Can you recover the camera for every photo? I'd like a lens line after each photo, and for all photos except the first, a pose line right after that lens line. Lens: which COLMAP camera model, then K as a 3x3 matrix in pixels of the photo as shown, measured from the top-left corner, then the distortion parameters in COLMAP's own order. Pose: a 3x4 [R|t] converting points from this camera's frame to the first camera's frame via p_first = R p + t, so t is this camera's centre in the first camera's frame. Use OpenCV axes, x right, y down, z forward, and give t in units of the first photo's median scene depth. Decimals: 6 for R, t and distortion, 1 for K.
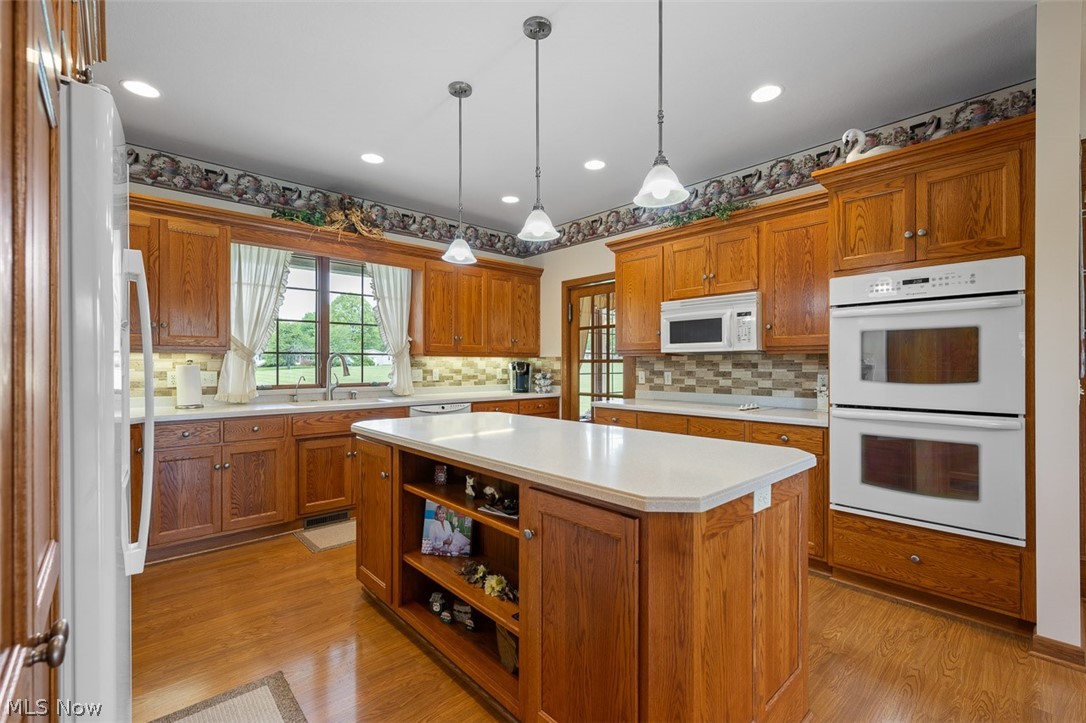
lens RADIAL K [[459.6, 0, 532.1], [0, 459.6, 362.0], [0, 0, 1]] dist [0.005450, -0.000677]
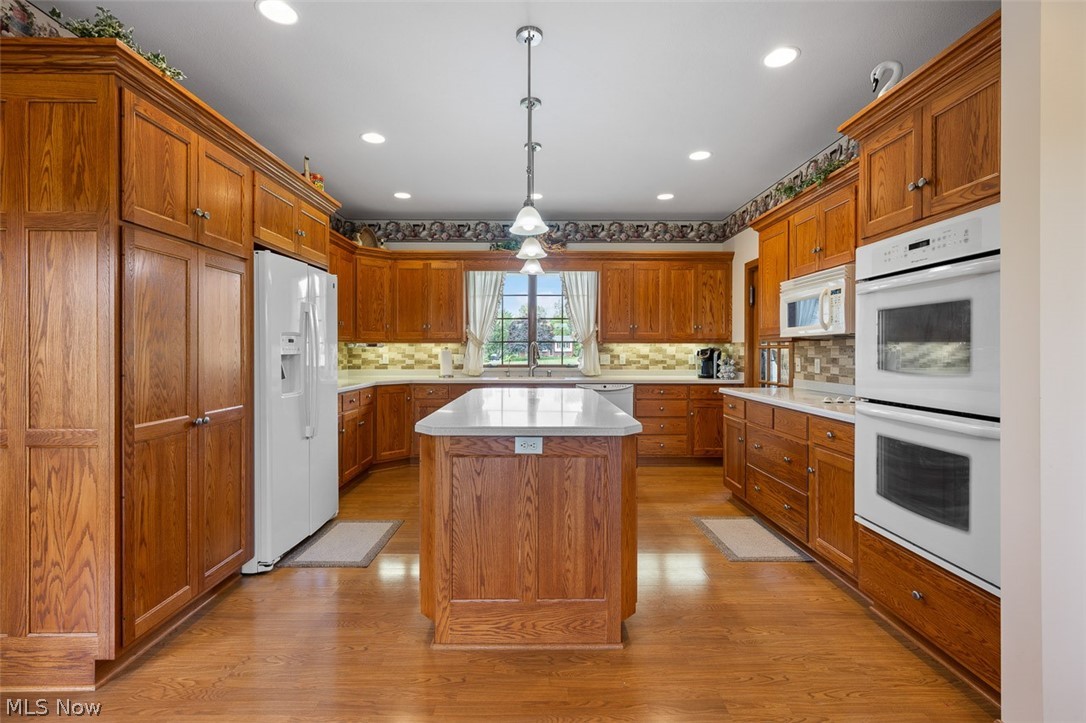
lens RADIAL K [[459.6, 0, 542.9], [0, 459.6, 350.4], [0, 0, 1]] dist [0.005450, -0.000677]
pose [[0.766514, 0.001267, -0.642226, 0.479916], [0.002019, 0.999988, 0.004383, 0.000371], [0.642224, -0.004656, 0.766503, -0.009769]]
